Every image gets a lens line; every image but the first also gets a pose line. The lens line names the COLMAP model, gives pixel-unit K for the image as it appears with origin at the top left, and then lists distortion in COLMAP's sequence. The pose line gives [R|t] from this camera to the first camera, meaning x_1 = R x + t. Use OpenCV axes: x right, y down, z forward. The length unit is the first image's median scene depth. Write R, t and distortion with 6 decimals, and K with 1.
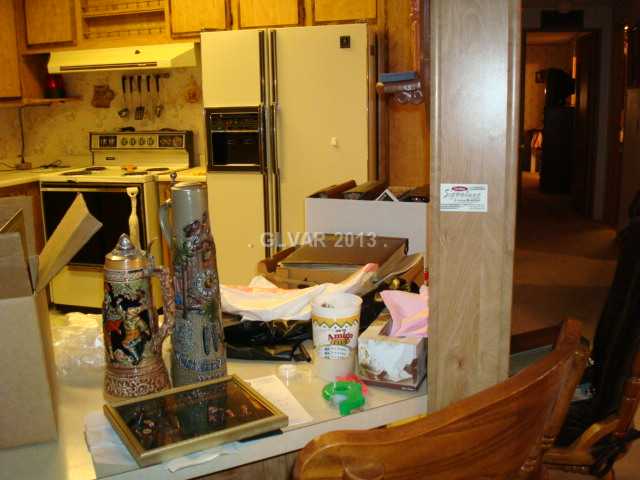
lens RADIAL K [[667.4, 0, 320.0], [0, 667.4, 240.0], [0, 0, 1]] dist [-0.102771, -0.003631]
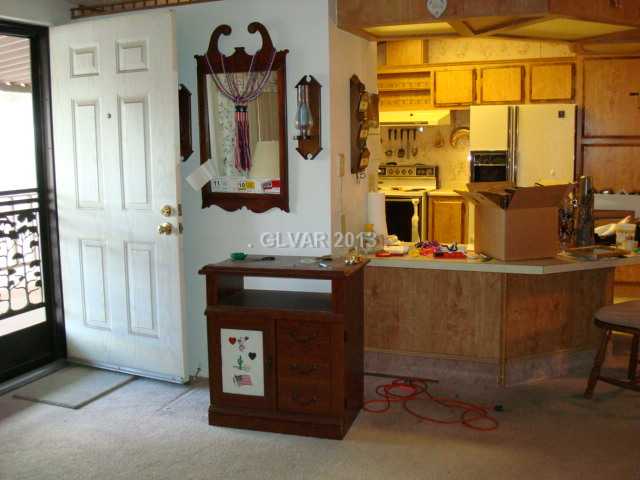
lens RADIAL K [[667.4, 0, 320.0], [0, 667.4, 240.0], [0, 0, 1]] dist [-0.102771, -0.003631]
pose [[0.994417, 0.023961, -0.102764, -0.328749], [-0.031031, 0.997219, -0.067755, 0.131308], [0.100855, 0.070565, 0.992395, -0.593691]]
